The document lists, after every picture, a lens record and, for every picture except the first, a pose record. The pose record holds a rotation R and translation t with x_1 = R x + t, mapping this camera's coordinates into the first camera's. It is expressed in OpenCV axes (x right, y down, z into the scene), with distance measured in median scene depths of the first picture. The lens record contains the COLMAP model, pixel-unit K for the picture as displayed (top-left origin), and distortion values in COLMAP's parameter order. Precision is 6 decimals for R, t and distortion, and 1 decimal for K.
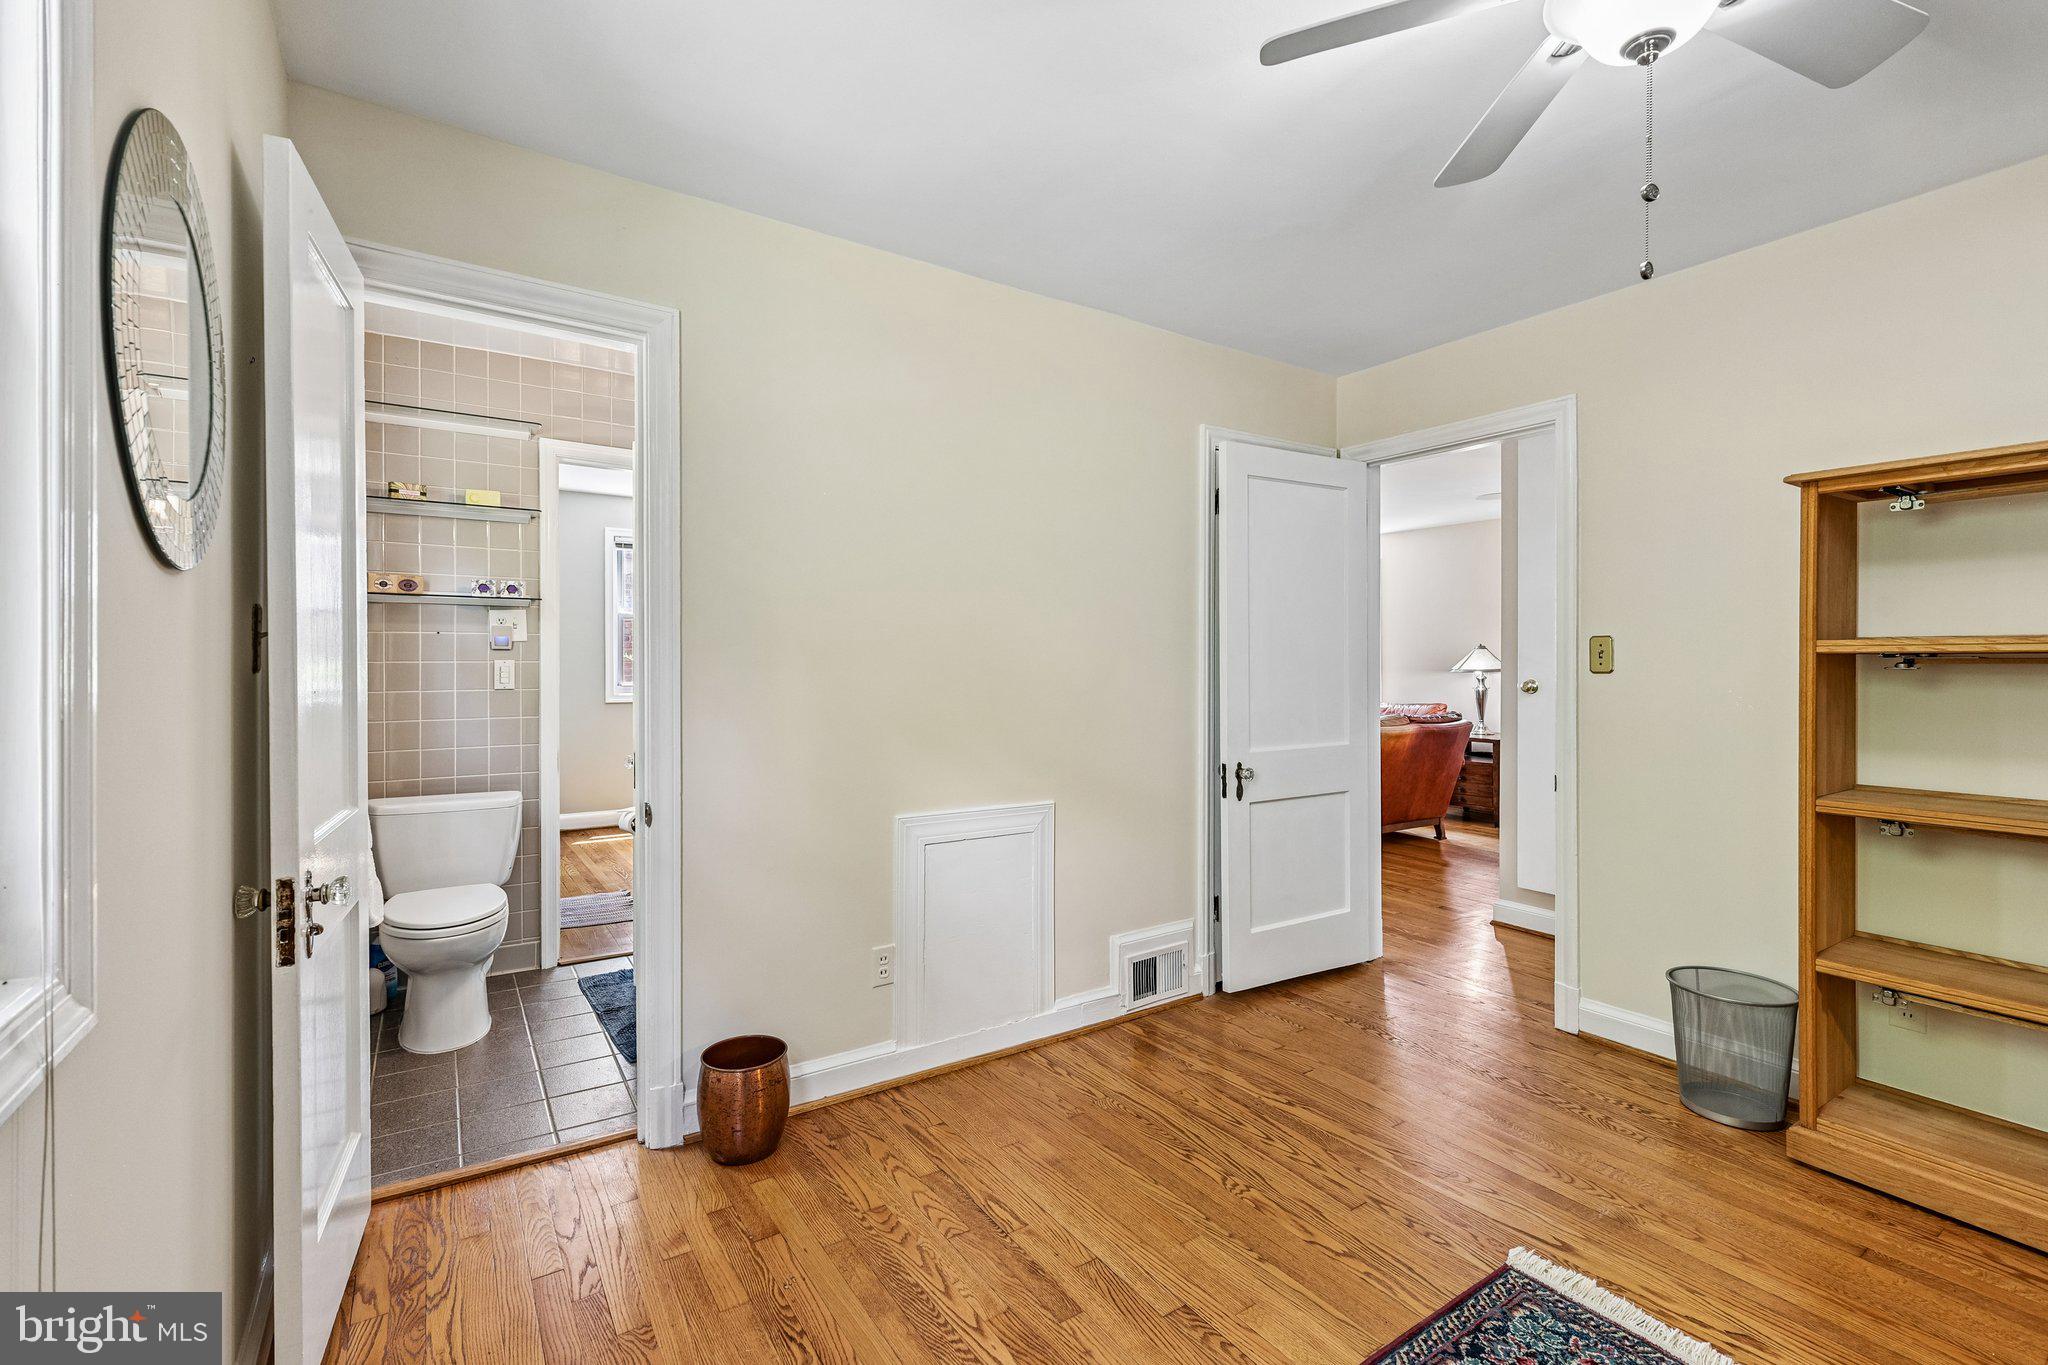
lens RADIAL K [[901.4, 0, 1026.4], [0, 901.4, 668.6], [0, 0, 1]] dist [-0.000373, -0.000084]
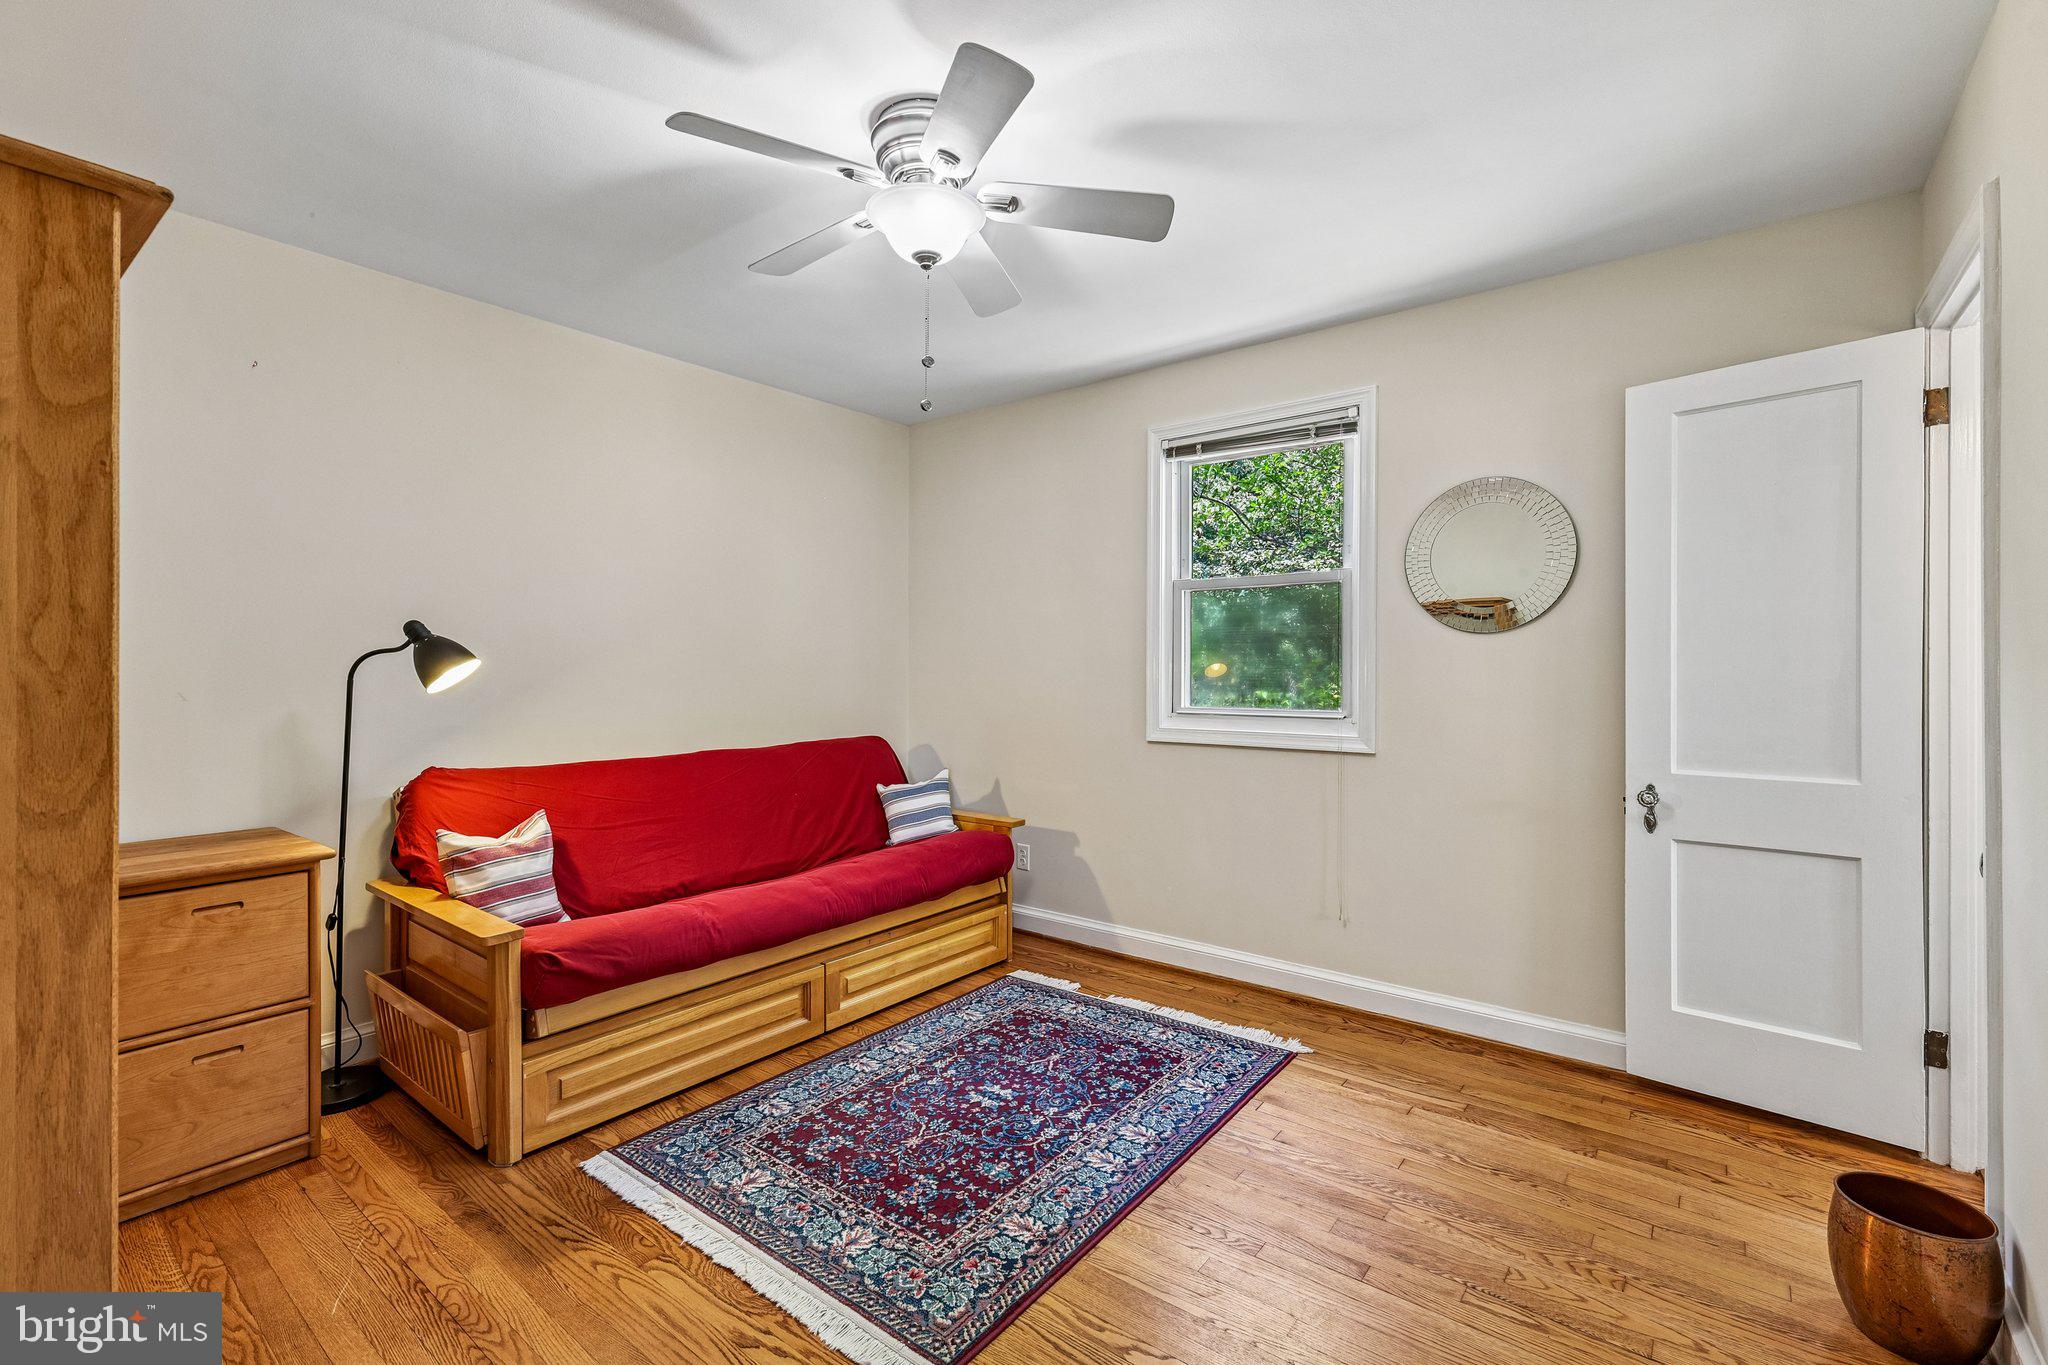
lens RADIAL K [[901.4, 0, 1025.0], [0, 901.4, 672.4], [0, 0, 1]] dist [-0.000373, -0.000084]
pose [[-0.948732, -0.001158, -0.316080, 0.651372], [-0.005883, 0.999885, 0.013995, -0.006224], [0.316027, 0.015137, -0.948629, 1.608213]]
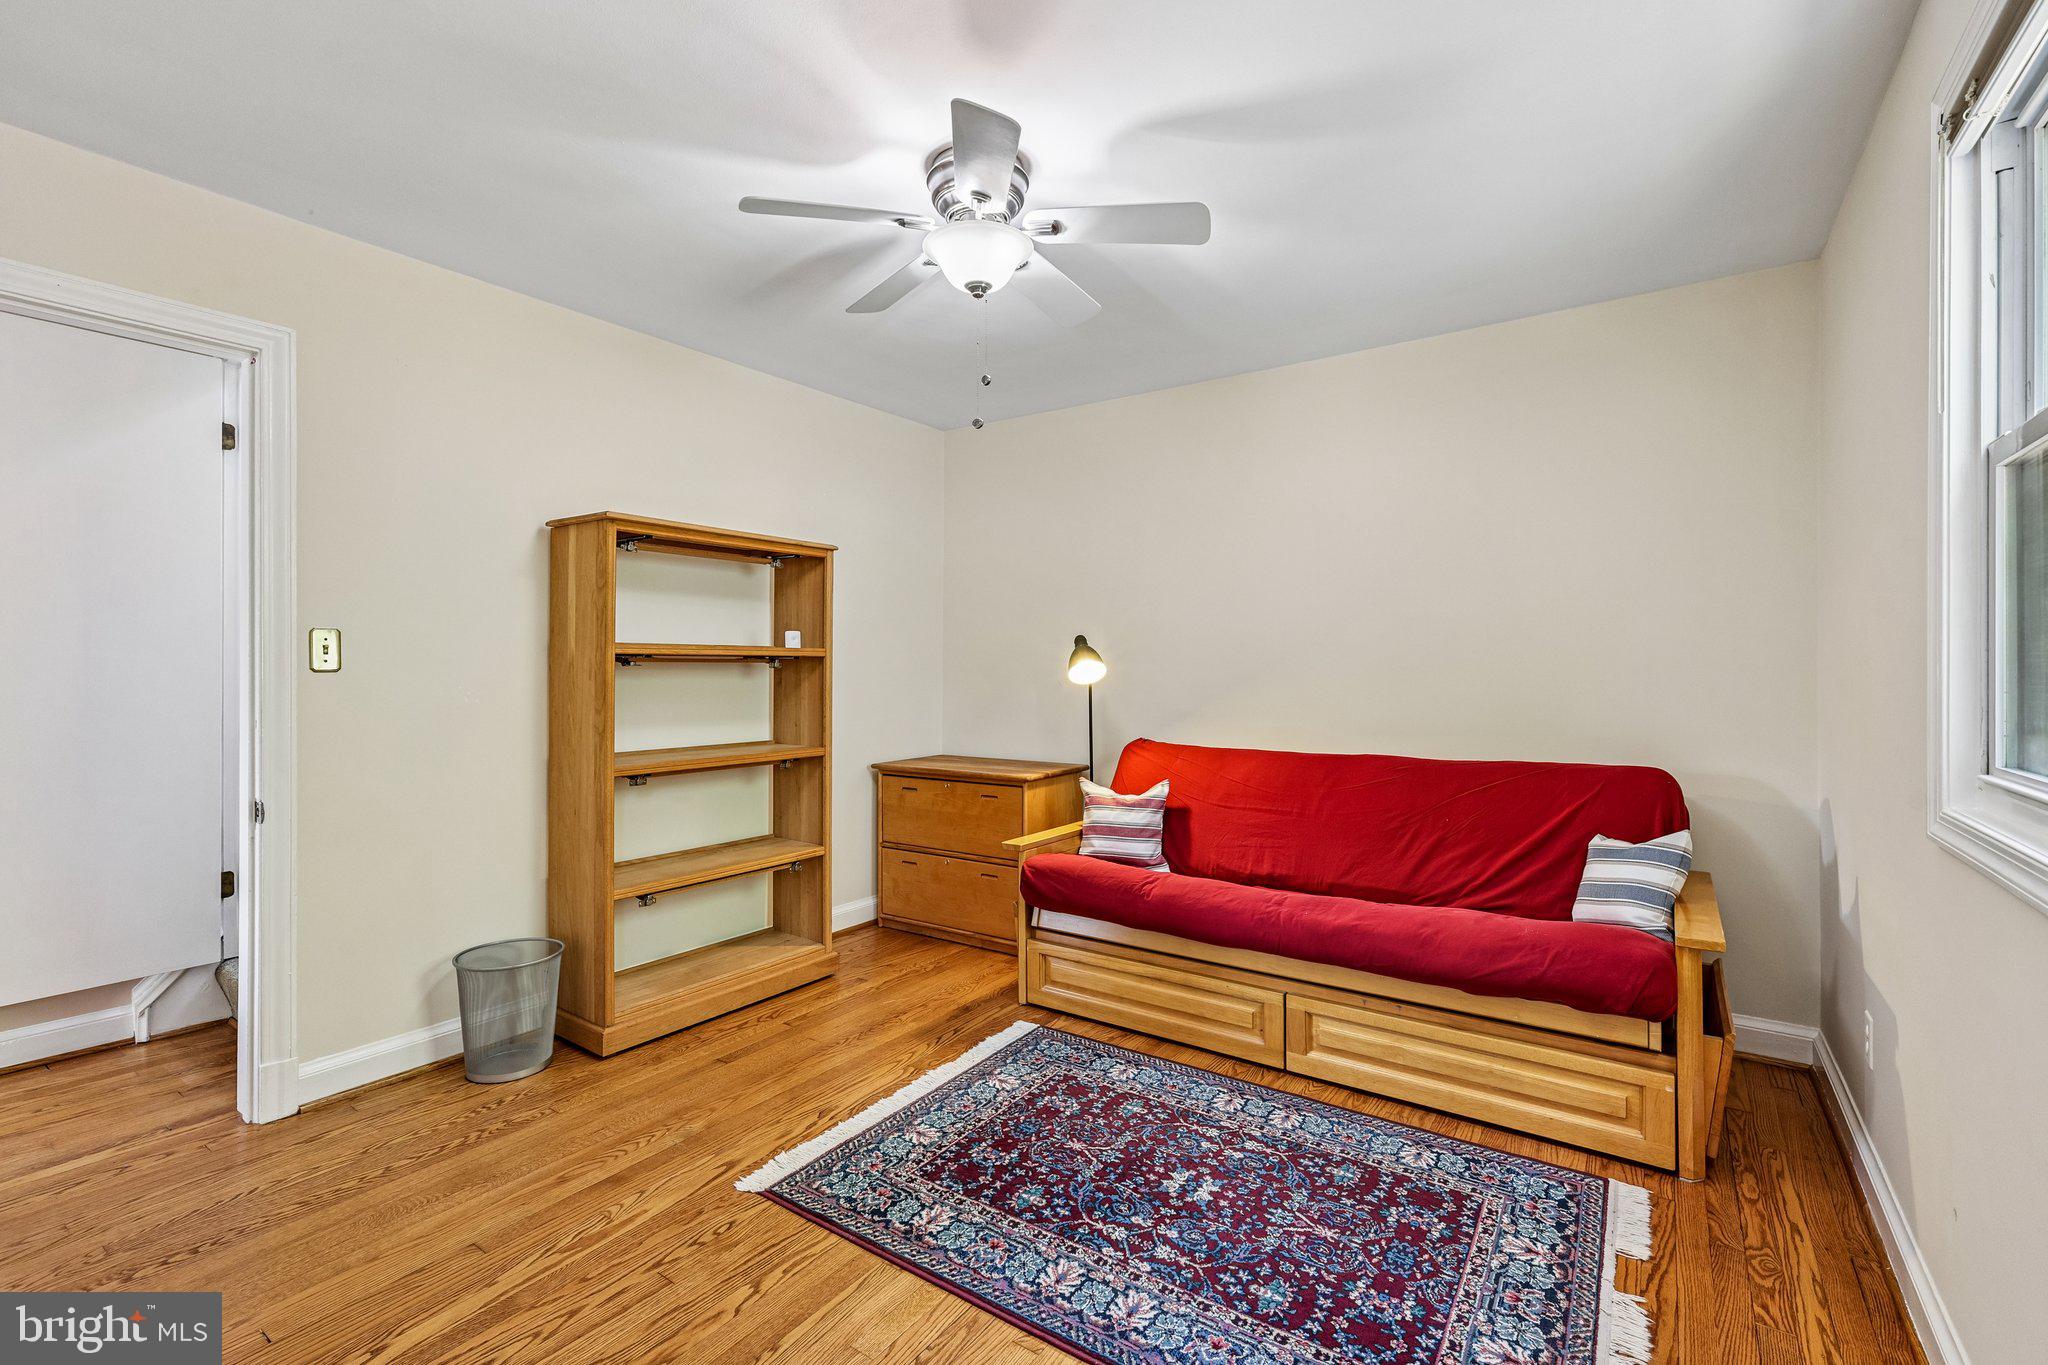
lens RADIAL K [[901.4, 0, 1021.3], [0, 901.4, 669.8], [0, 0, 1]] dist [-0.000373, -0.000084]
pose [[-0.358235, -0.005919, 0.933613, -0.561321], [0.007401, 0.999930, 0.009179, -0.000081], [-0.933602, 0.010198, -0.358166, 0.970863]]
